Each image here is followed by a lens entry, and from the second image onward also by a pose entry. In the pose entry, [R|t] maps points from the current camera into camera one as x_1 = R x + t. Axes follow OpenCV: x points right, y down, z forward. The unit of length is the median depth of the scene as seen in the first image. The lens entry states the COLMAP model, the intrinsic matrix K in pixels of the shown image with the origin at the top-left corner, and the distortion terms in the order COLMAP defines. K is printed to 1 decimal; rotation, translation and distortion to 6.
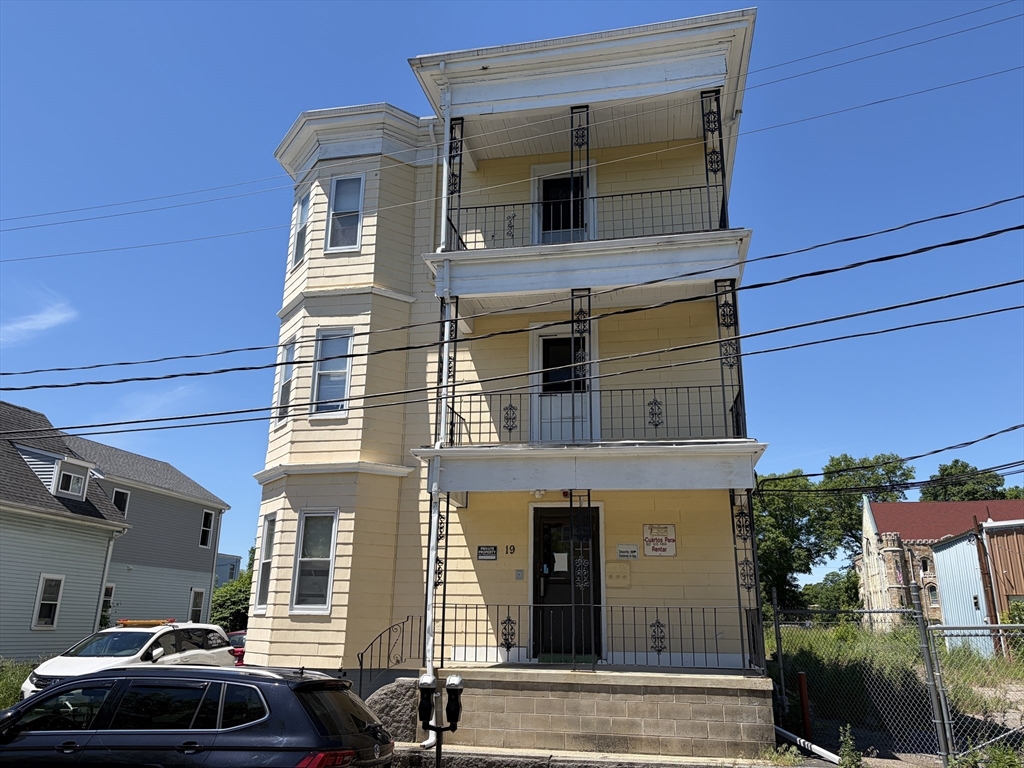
lens RADIAL K [[778.8, 0, 513.5], [0, 778.8, 381.7], [0, 0, 1]] dist [0.047426, -0.035076]
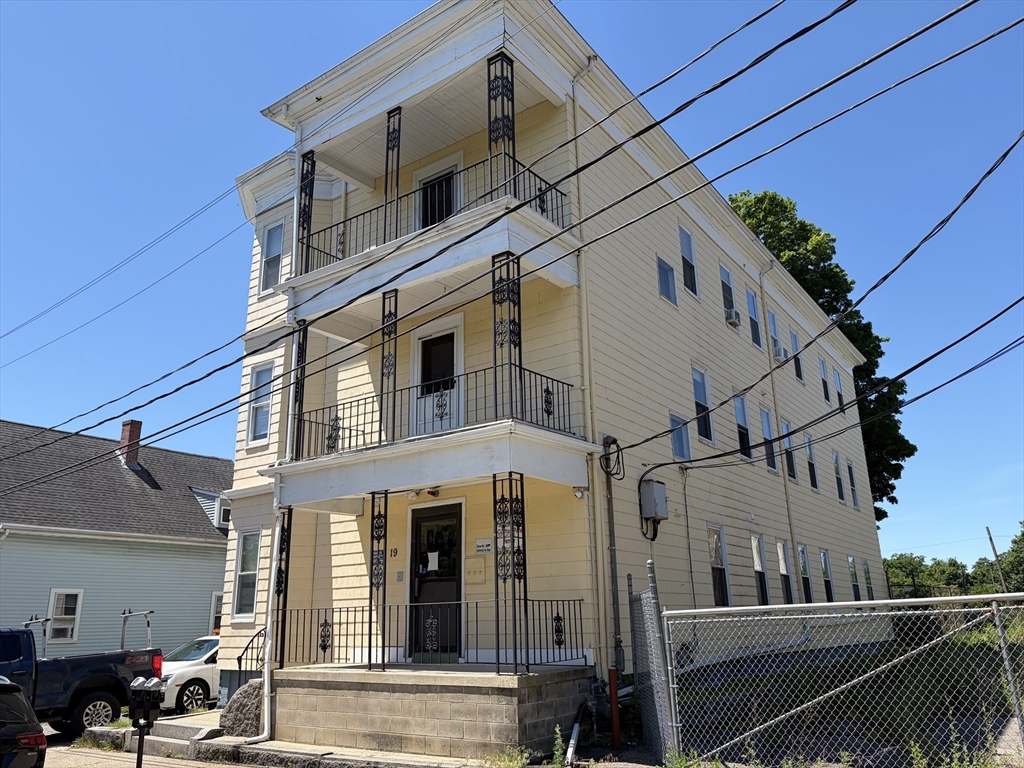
lens RADIAL K [[778.8, 0, 504.4], [0, 778.8, 380.8], [0, 0, 1]] dist [0.047426, -0.035076]
pose [[0.907471, -0.155090, -0.390439, 0.578353], [0.156086, 0.987306, -0.029398, 0.046734], [0.390042, -0.034264, 0.920159, 0.122220]]
